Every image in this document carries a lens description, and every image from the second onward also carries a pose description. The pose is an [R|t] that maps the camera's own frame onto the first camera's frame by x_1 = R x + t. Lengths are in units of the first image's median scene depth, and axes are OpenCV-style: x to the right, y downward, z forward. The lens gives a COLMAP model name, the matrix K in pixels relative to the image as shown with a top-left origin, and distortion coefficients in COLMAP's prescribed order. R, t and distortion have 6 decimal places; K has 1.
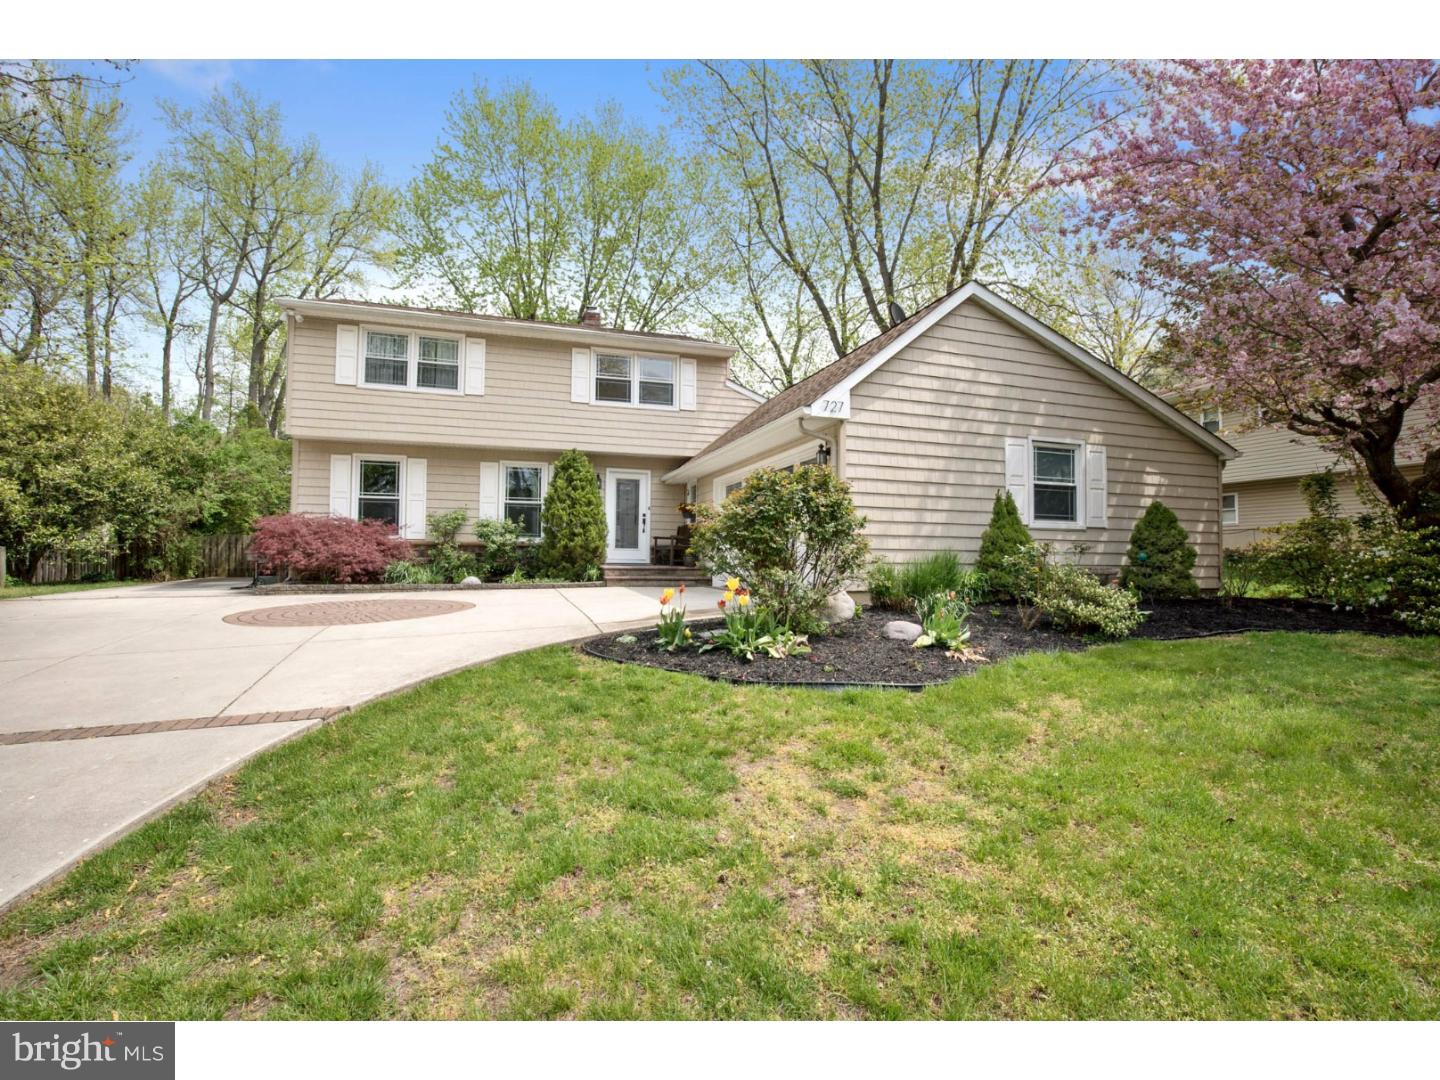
lens RADIAL K [[692.5, 0, 720.0], [0, 692.5, 540.0], [0, 0, 1]] dist [-0.004042, -0.000359]
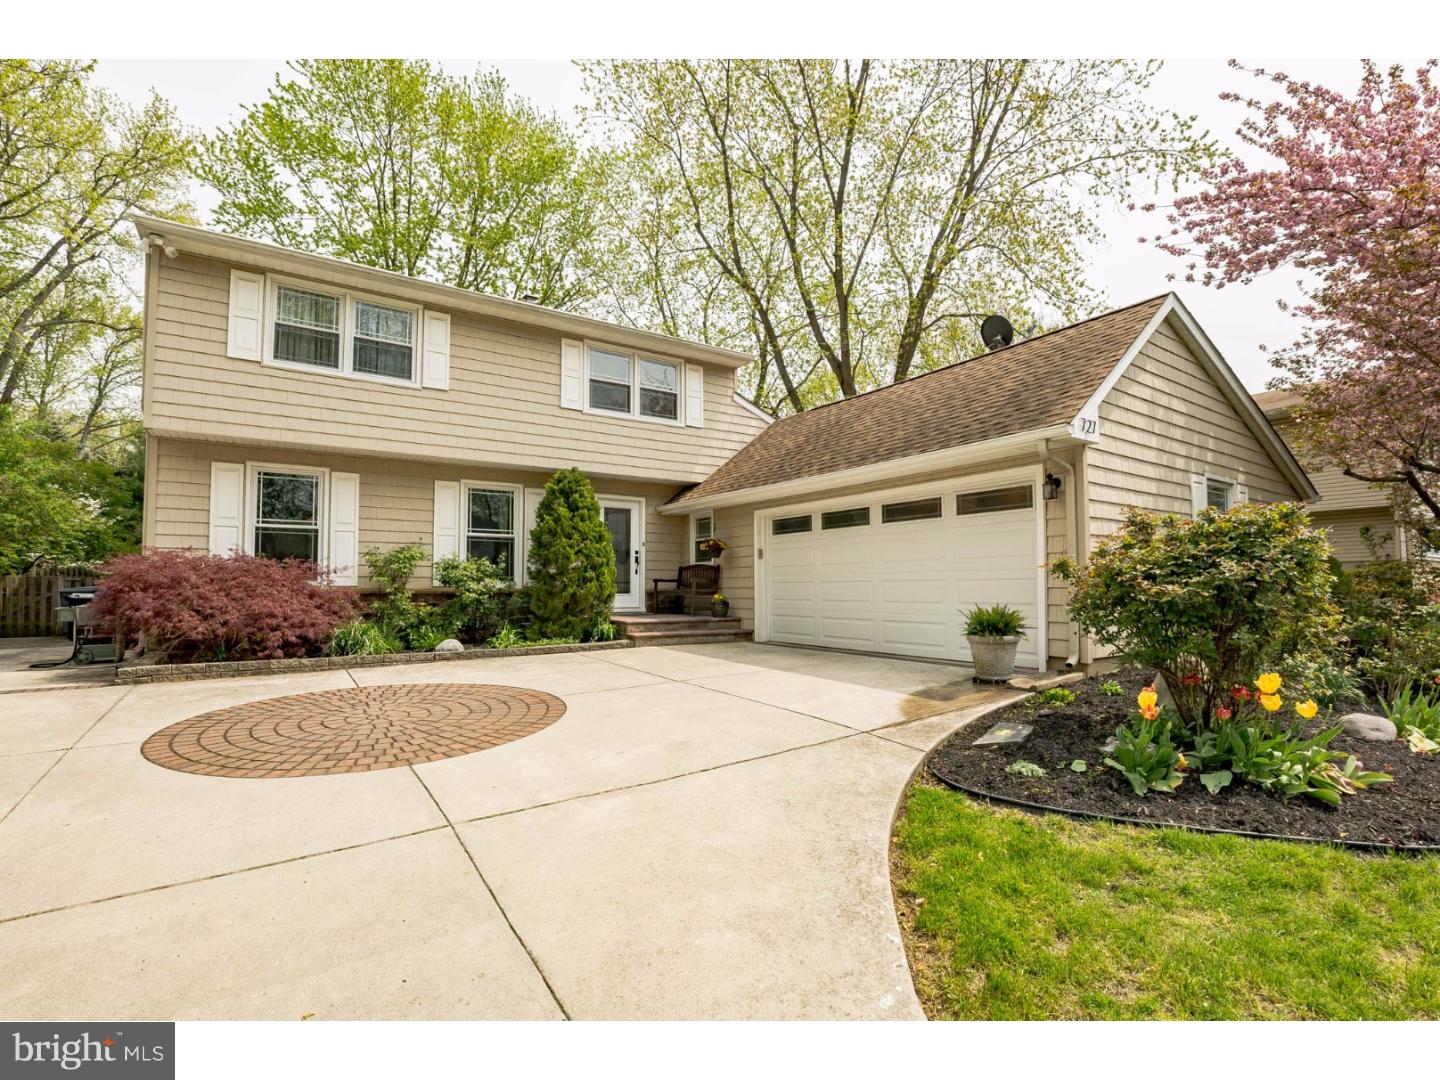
lens RADIAL K [[684.2, 0, 720.4], [0, 684.2, 562.4], [0, 0, 1]] dist [0.000613, -0.000423]
pose [[0.964489, 0.002965, 0.264105, -0.254676], [-0.000932, 0.999969, -0.007825, -0.020152], [-0.264120, 0.007301, 0.964462, 0.220433]]
